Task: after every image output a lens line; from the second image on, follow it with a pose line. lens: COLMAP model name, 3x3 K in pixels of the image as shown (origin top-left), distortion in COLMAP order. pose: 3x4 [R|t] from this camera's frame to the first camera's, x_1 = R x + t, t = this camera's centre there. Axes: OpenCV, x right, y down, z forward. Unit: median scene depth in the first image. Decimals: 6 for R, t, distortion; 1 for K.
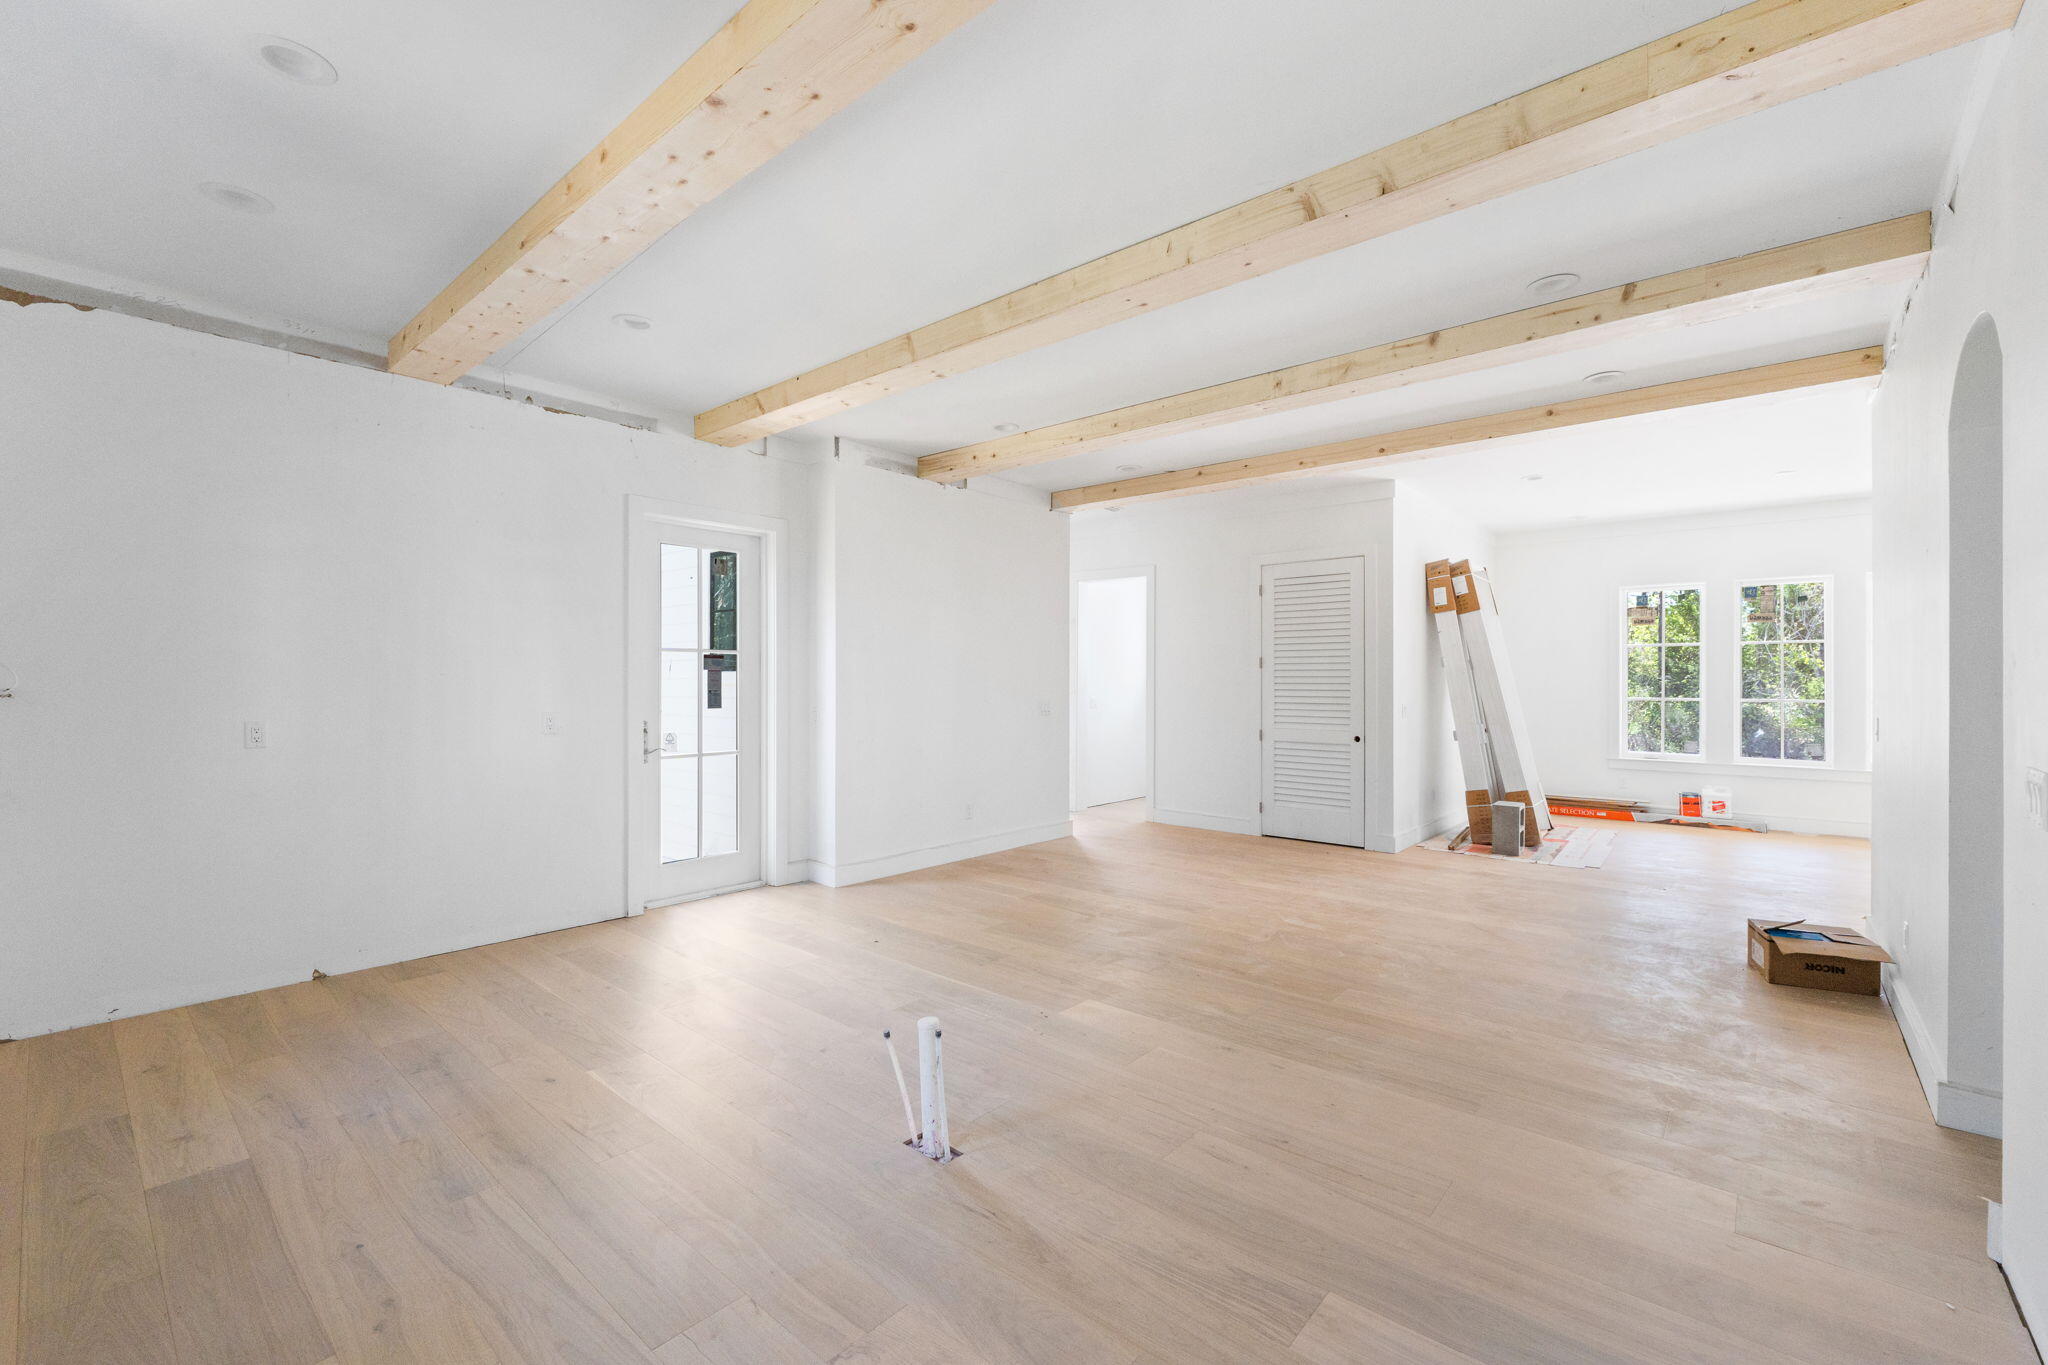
lens RADIAL K [[854.0, 0, 1026.1], [0, 854.0, 677.5], [0, 0, 1]] dist [0.000685, -0.000005]
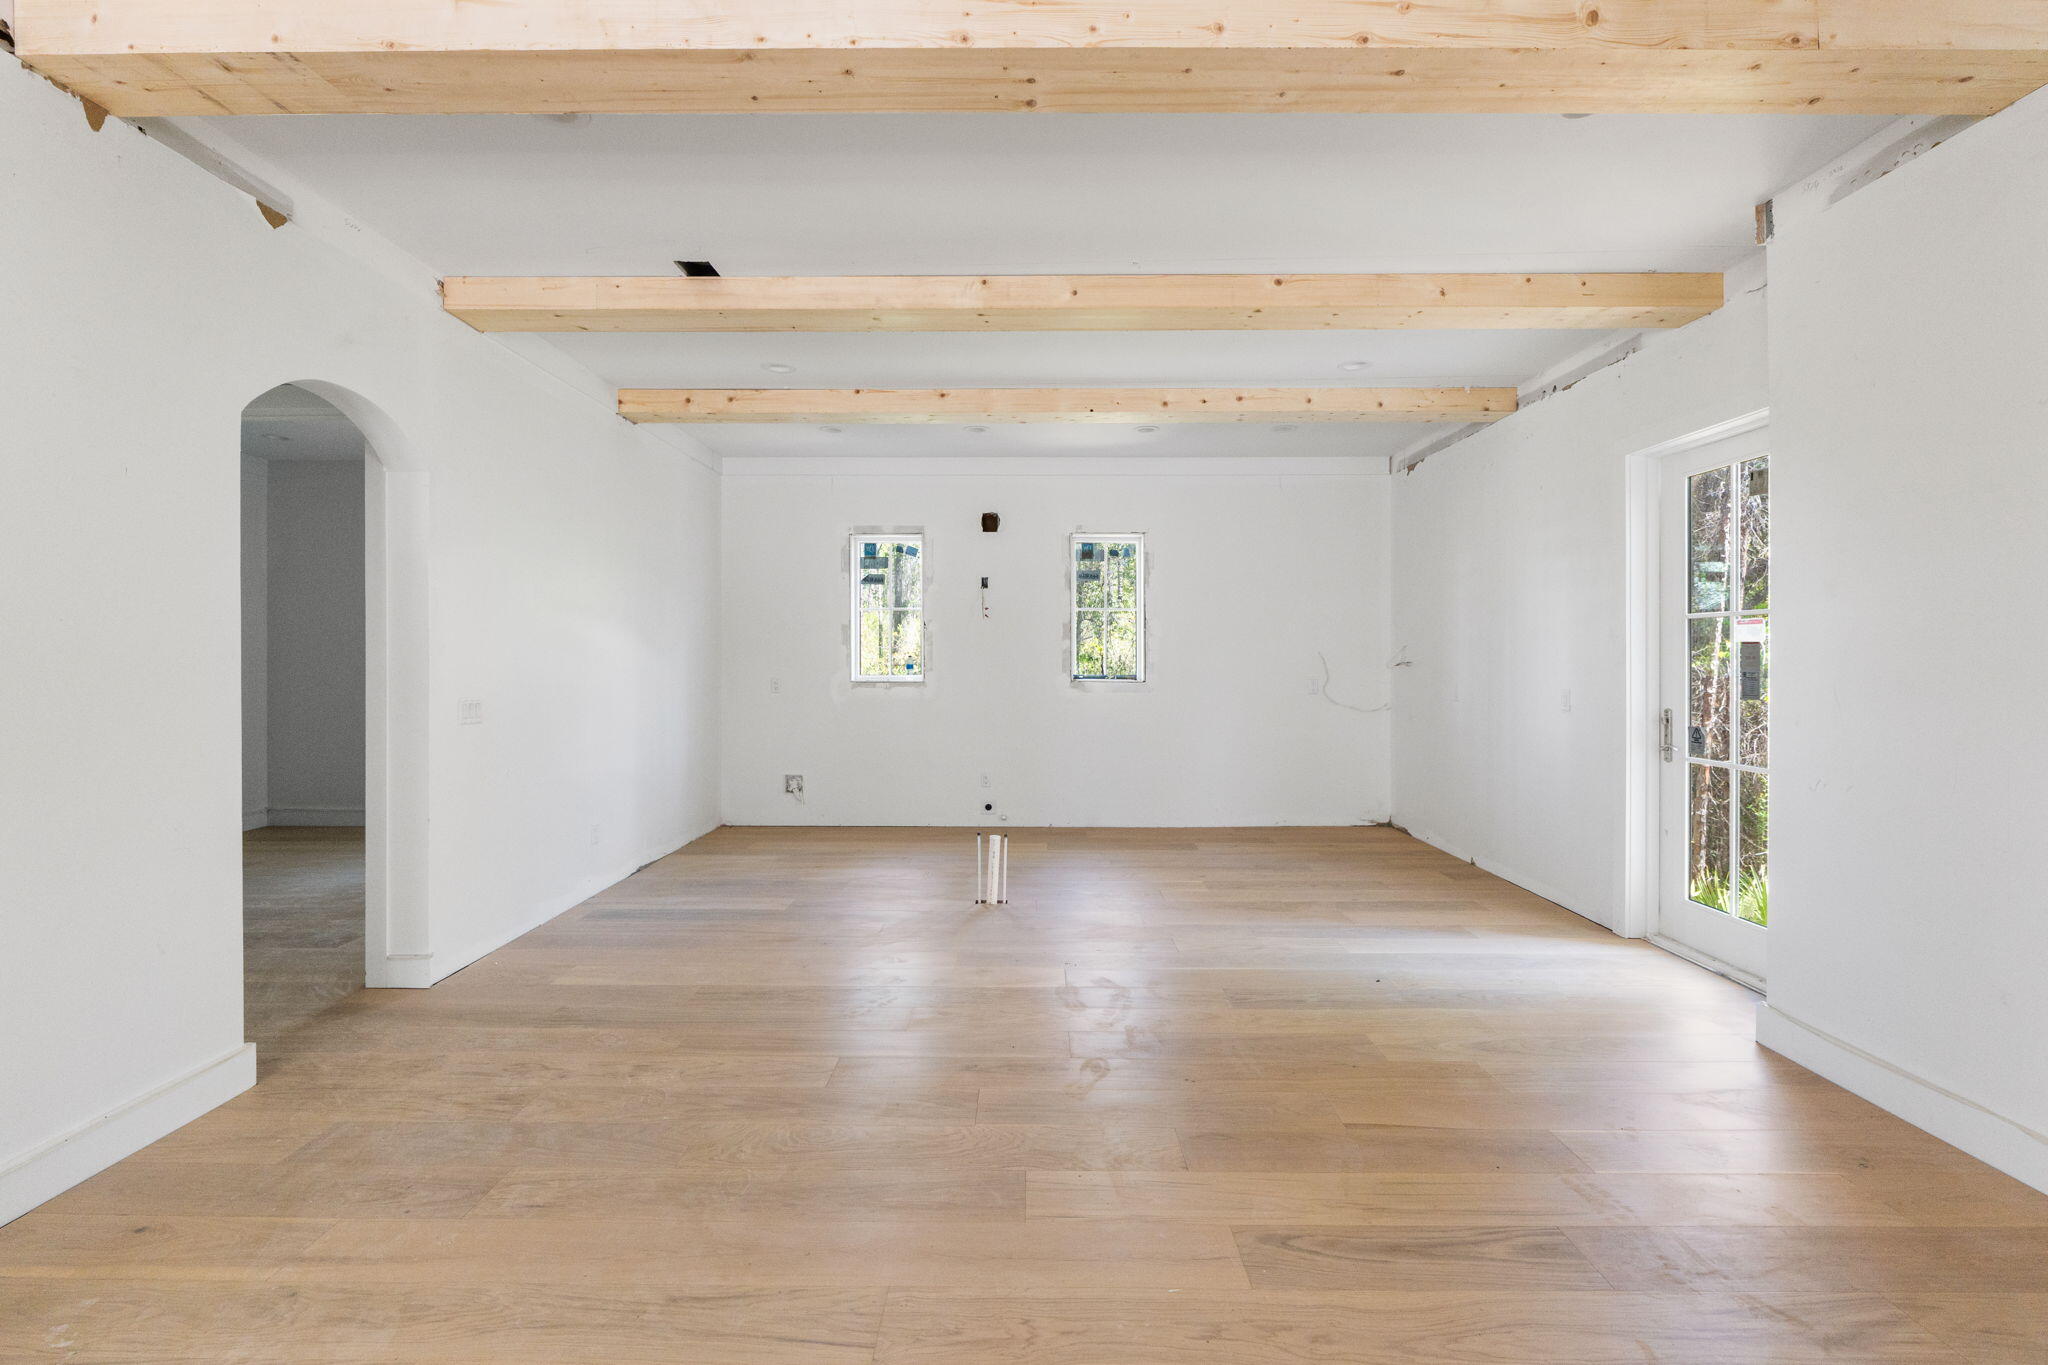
lens RADIAL K [[854.0, 0, 1023.8], [0, 854.0, 668.6], [0, 0, 1]] dist [0.000685, -0.000005]
pose [[-0.761084, 0.009203, -0.648589, 0.569310], [-0.002117, 0.999859, 0.016671, 0.002312], [0.648650, 0.014061, -0.760957, 1.318016]]
